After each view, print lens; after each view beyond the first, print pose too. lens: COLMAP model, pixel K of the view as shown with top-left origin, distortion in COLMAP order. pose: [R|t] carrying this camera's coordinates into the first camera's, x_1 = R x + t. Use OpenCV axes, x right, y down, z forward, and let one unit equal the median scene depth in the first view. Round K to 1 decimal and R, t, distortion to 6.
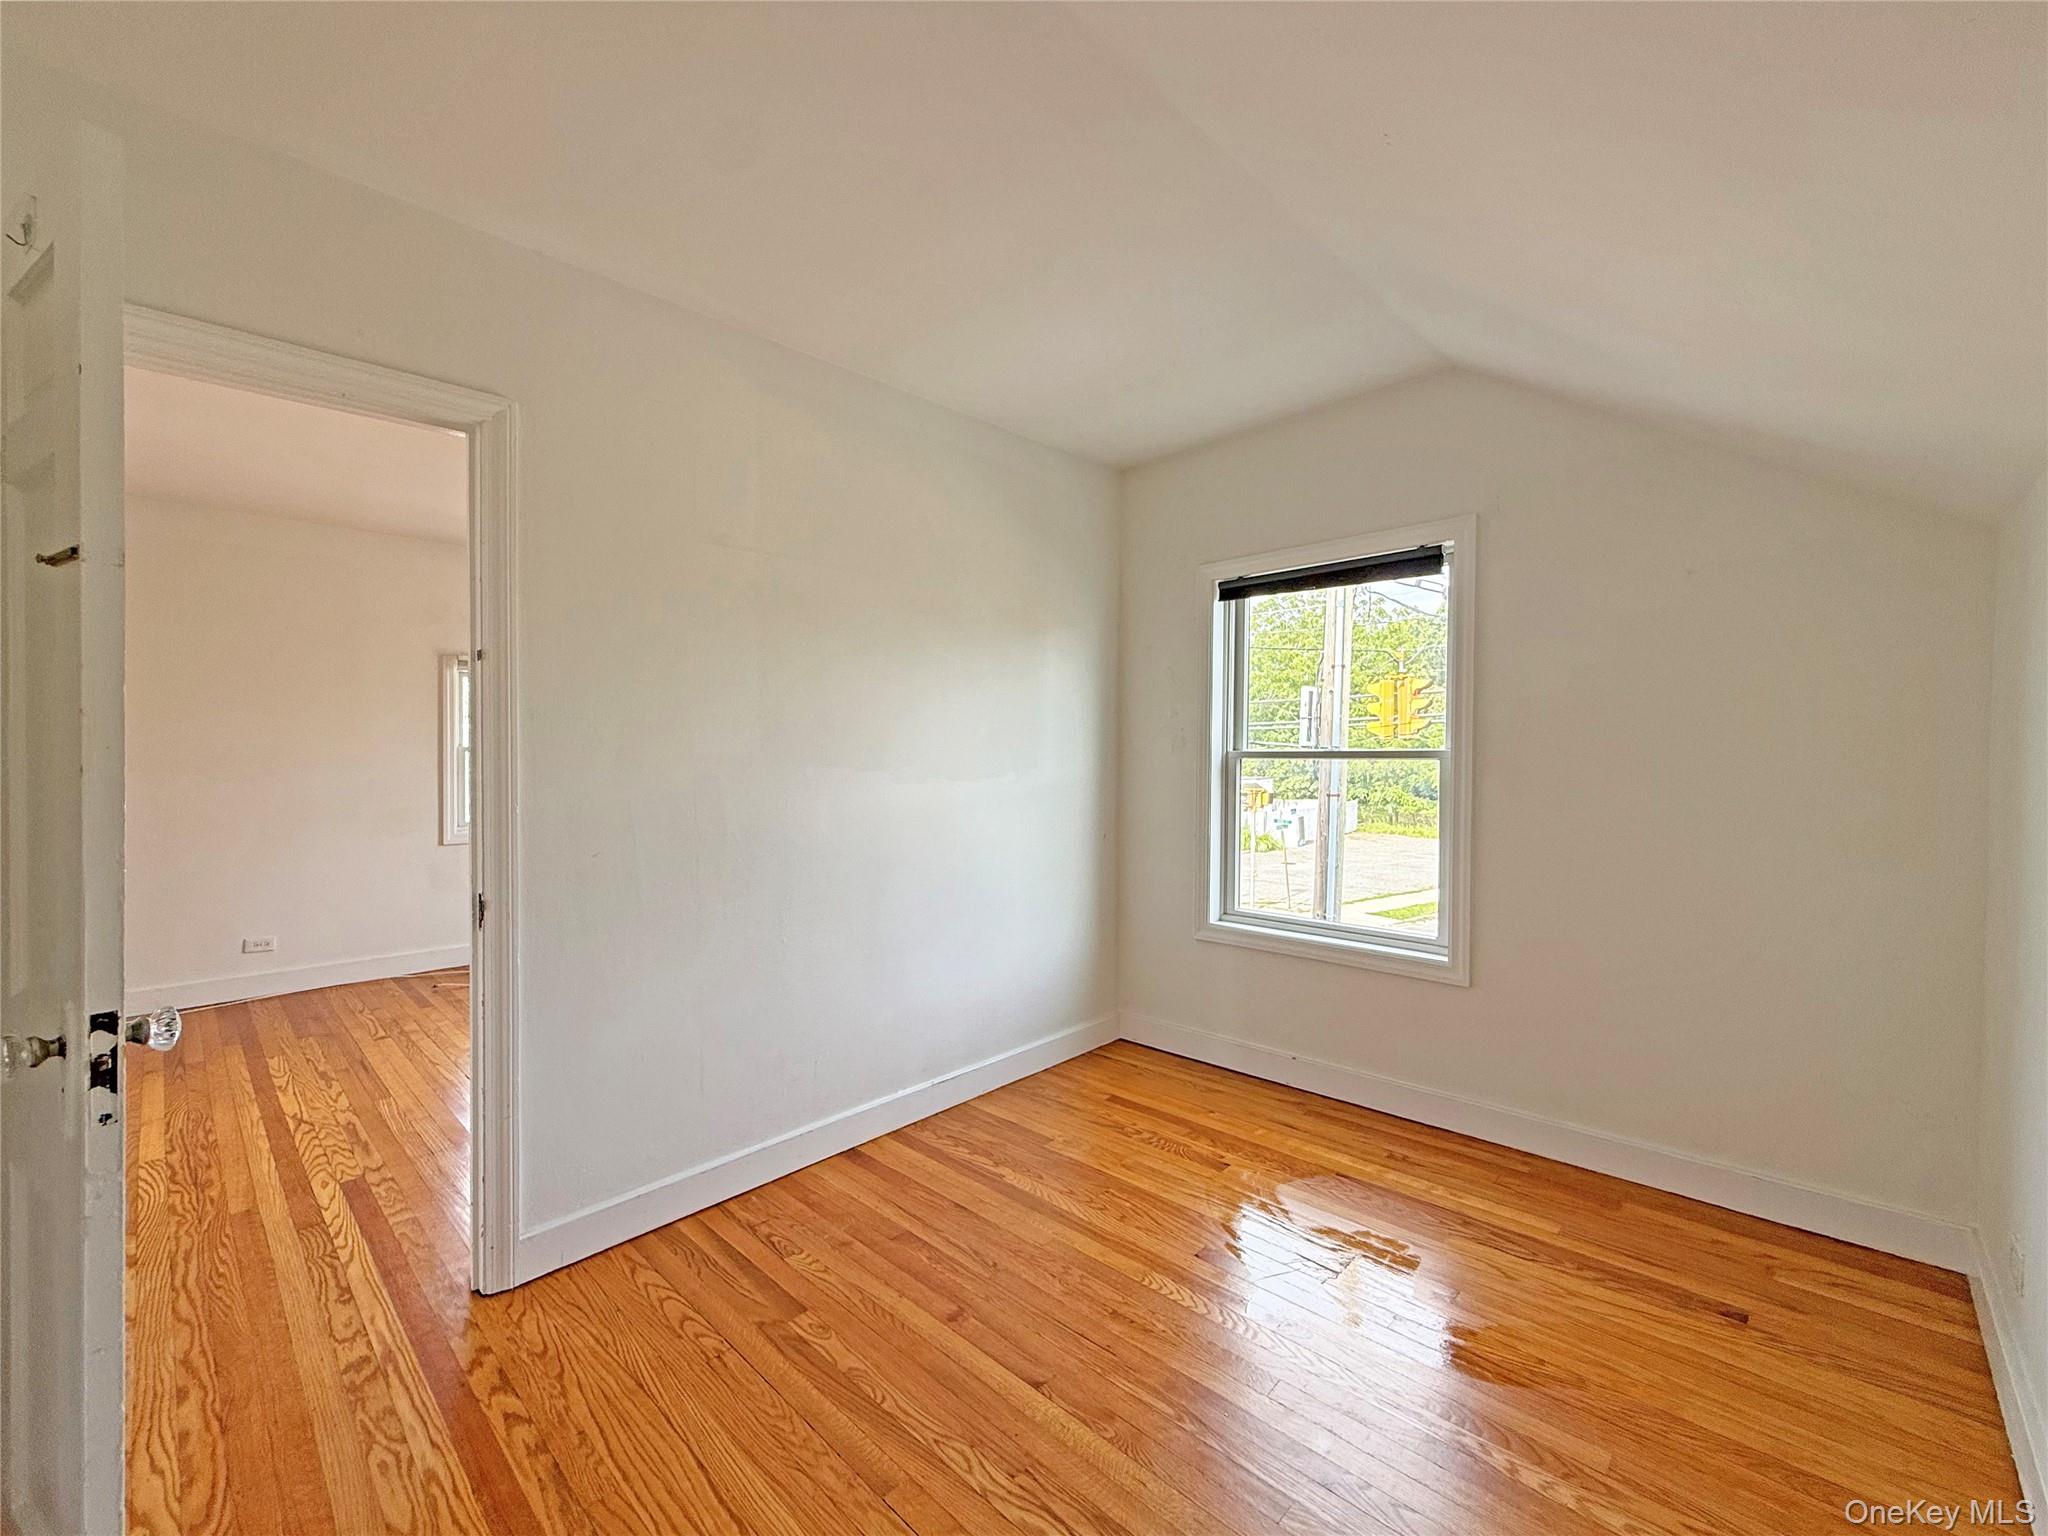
lens RADIAL K [[850.4, 0, 1022.3], [0, 850.4, 774.6], [0, 0, 1]] dist [-0.001866, -0.000202]
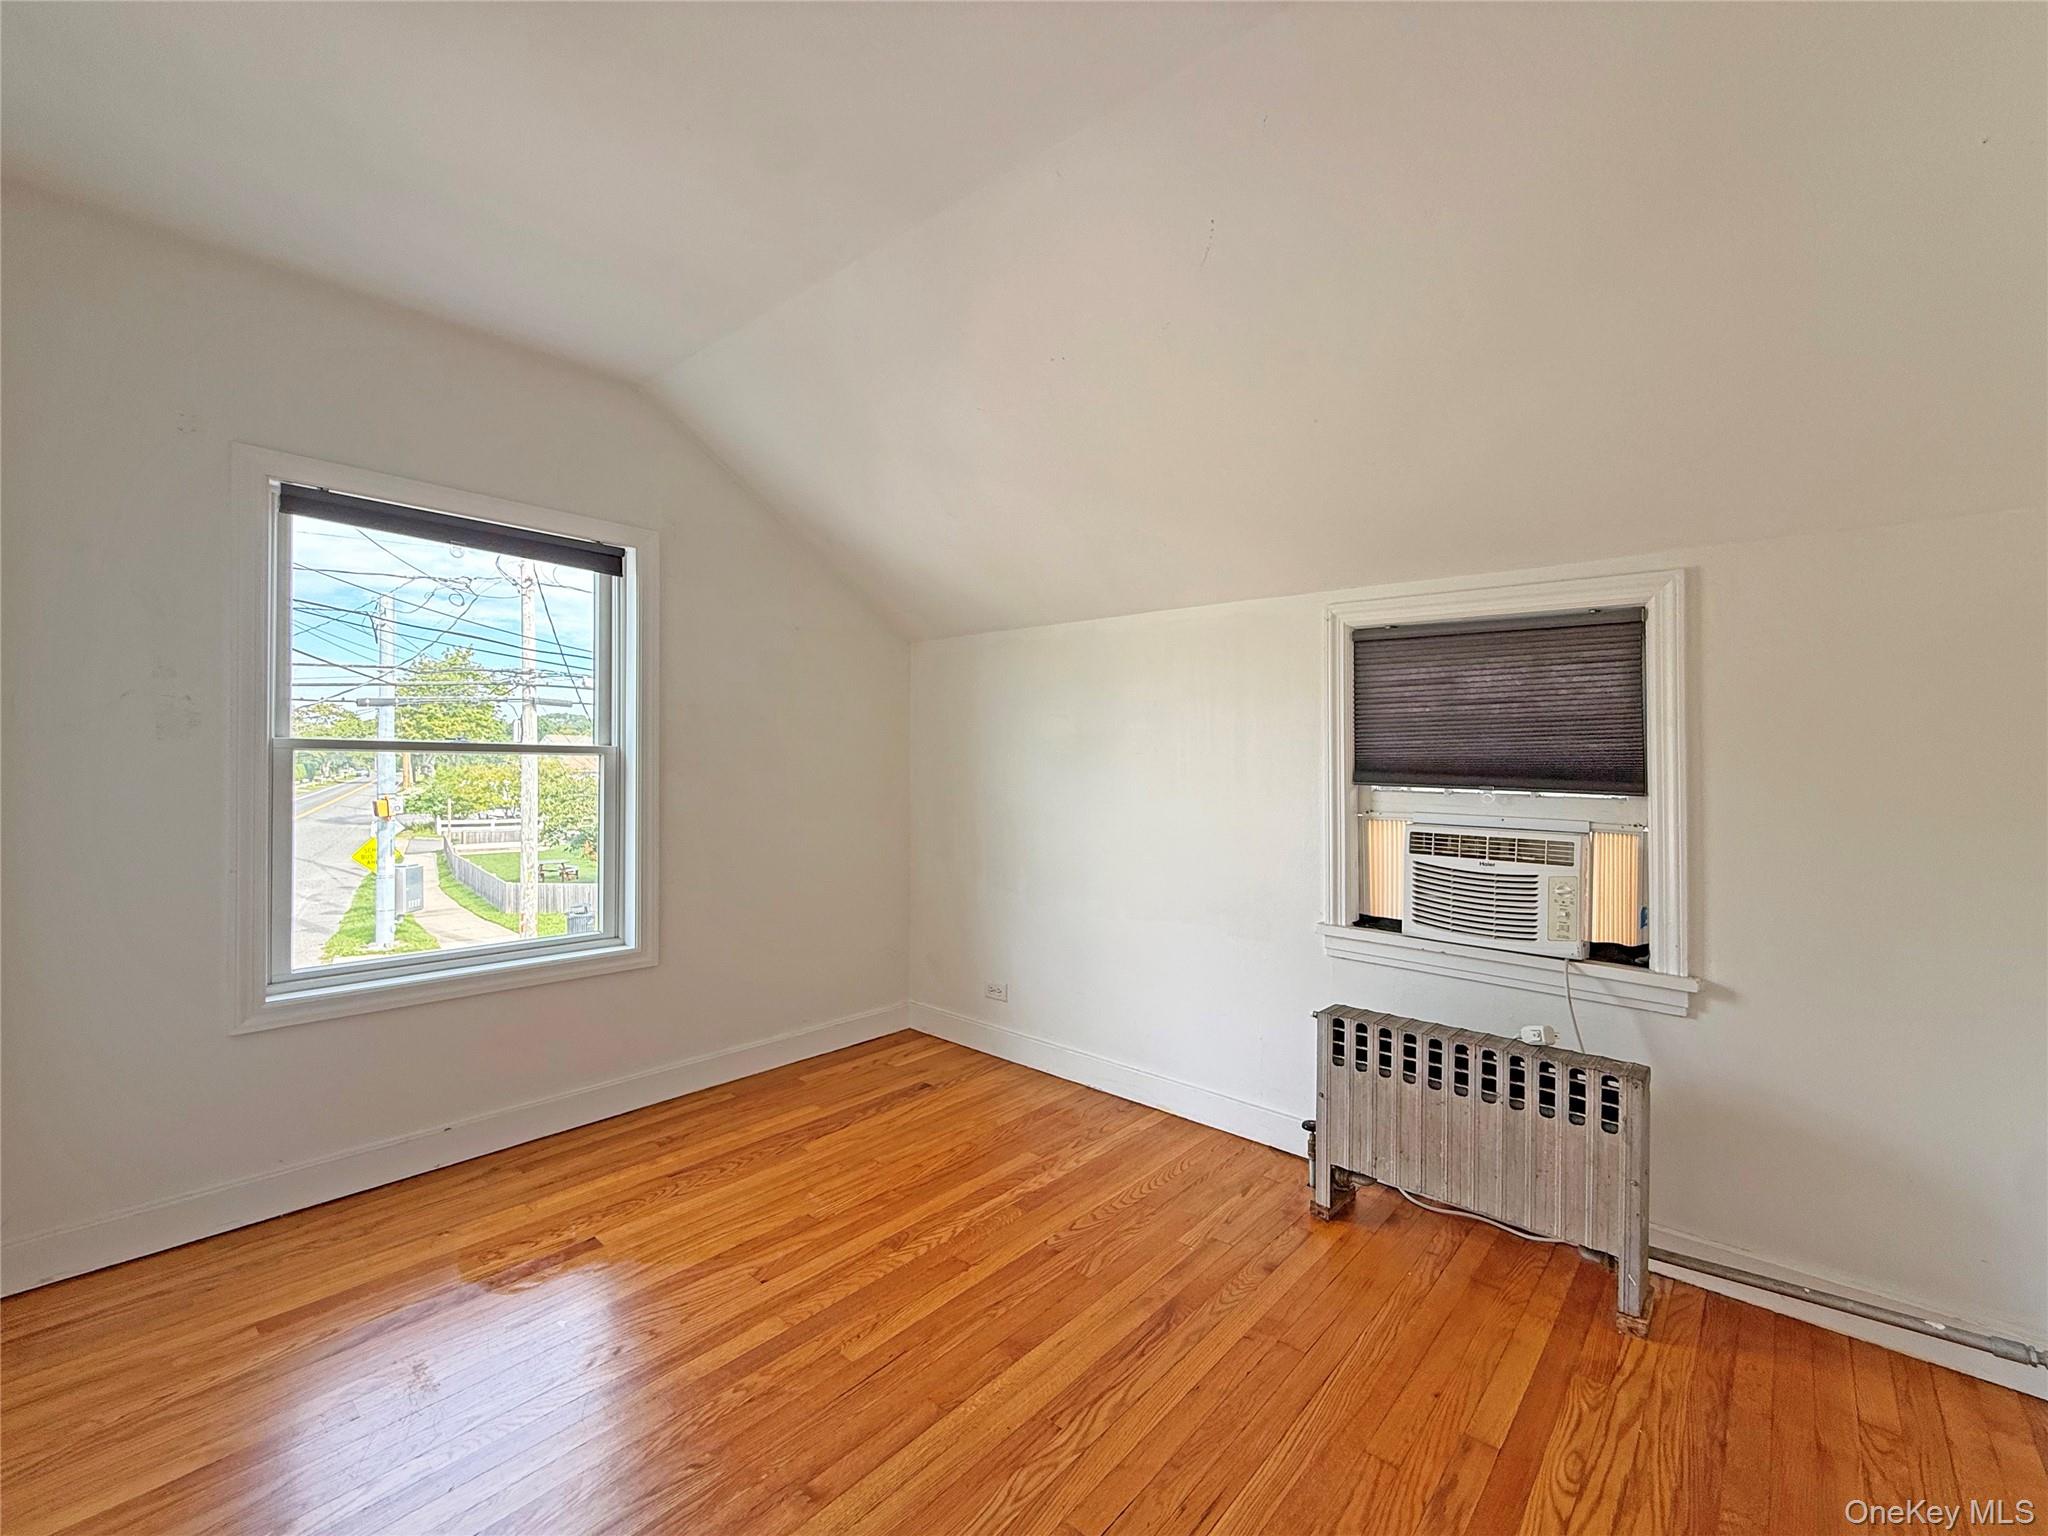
lens RADIAL K [[850.4, 0, 1011.6], [0, 850.4, 762.2], [0, 0, 1]] dist [-0.001866, -0.000202]
pose [[-0.033196, 0.003706, 0.999442, -0.597018], [0.009204, 0.999952, -0.003402, -0.000725], [-0.999406, 0.009086, -0.033229, 0.606743]]
